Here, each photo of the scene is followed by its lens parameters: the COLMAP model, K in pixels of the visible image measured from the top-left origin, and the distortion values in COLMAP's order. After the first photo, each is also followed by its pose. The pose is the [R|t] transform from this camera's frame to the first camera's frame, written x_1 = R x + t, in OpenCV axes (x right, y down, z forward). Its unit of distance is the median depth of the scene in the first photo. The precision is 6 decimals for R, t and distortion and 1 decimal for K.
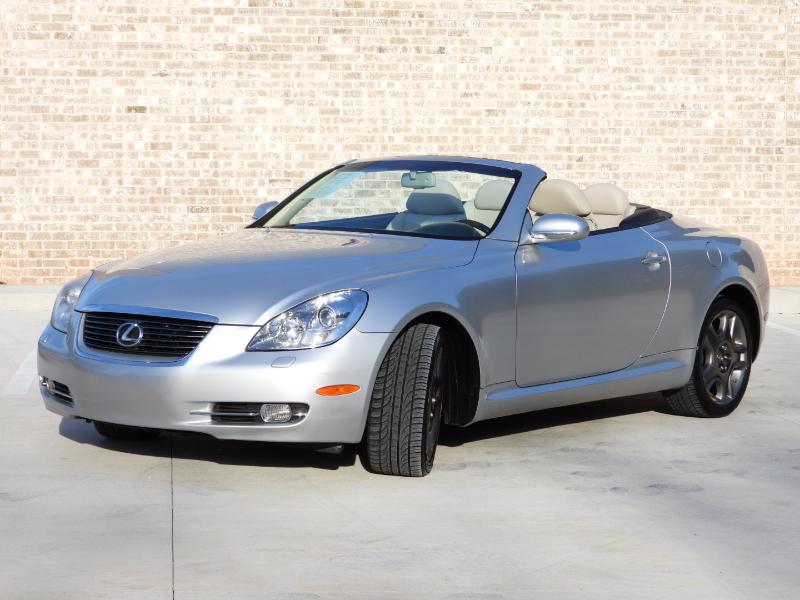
lens RADIAL K [[2038.8, 0, 400.0], [0, 2038.8, 300.0], [0, 0, 1]] dist [-0.004154, -0.010596]
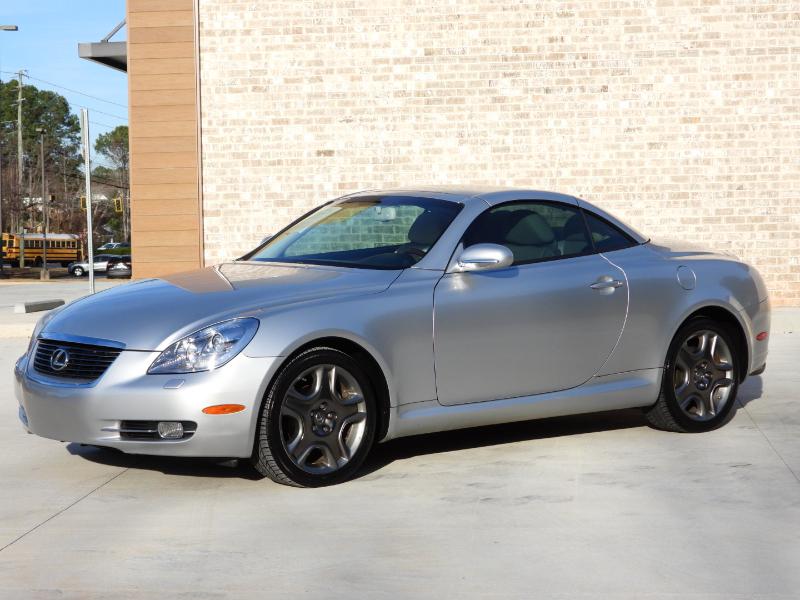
lens RADIAL K [[1897.4, 0, 400.0], [0, 1897.4, 300.0], [0, 0, 1]] dist [-0.031819, 0.343541]
pose [[0.979433, -0.015632, -0.201161, 0.114521], [0.013142, 0.999820, -0.013707, 0.000338], [0.201339, 0.010781, 0.979462, 0.006112]]
